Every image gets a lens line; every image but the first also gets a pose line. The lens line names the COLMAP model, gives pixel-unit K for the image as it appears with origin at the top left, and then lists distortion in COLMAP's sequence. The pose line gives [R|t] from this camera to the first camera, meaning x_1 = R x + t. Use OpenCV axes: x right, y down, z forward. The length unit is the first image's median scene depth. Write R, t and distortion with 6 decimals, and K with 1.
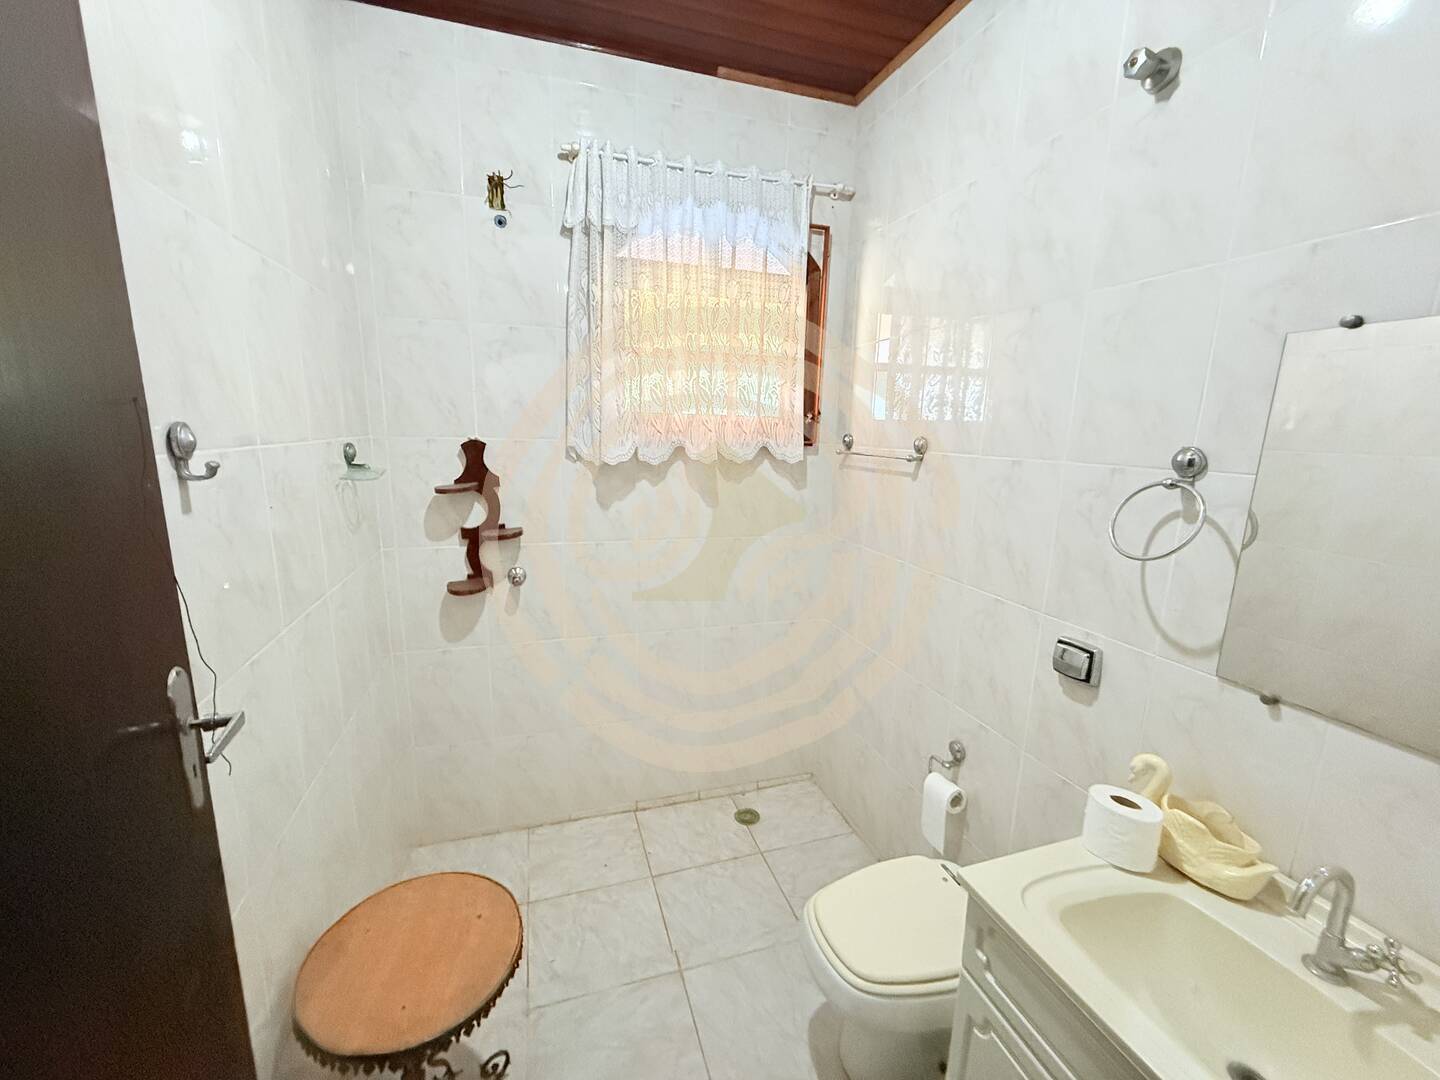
lens RADIAL K [[577.1, 0, 722.2], [0, 577.1, 533.8], [0, 0, 1]] dist [-0.003520, 0.000986]
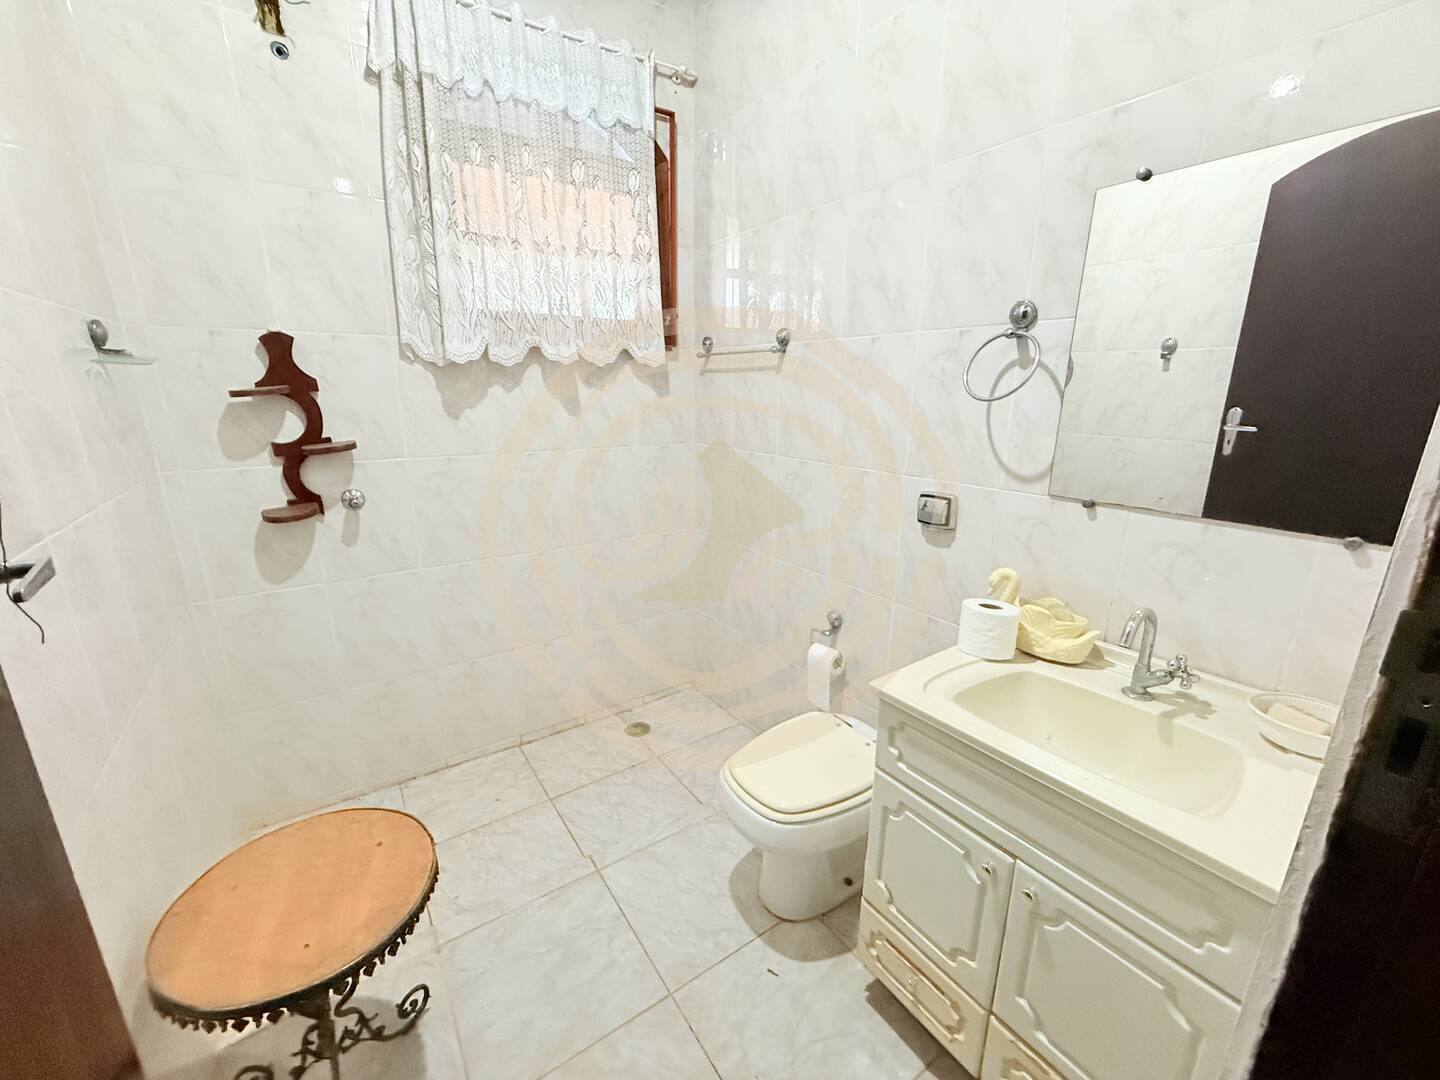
lens RADIAL K [[577.1, 0, 720.3], [0, 577.1, 538.5], [0, 0, 1]] dist [-0.003520, 0.000986]
pose [[0.956990, -0.094432, 0.274321, -0.085980], [0.074200, 0.993763, 0.083242, 0.117919], [-0.280471, -0.059307, 0.958028, 0.021844]]
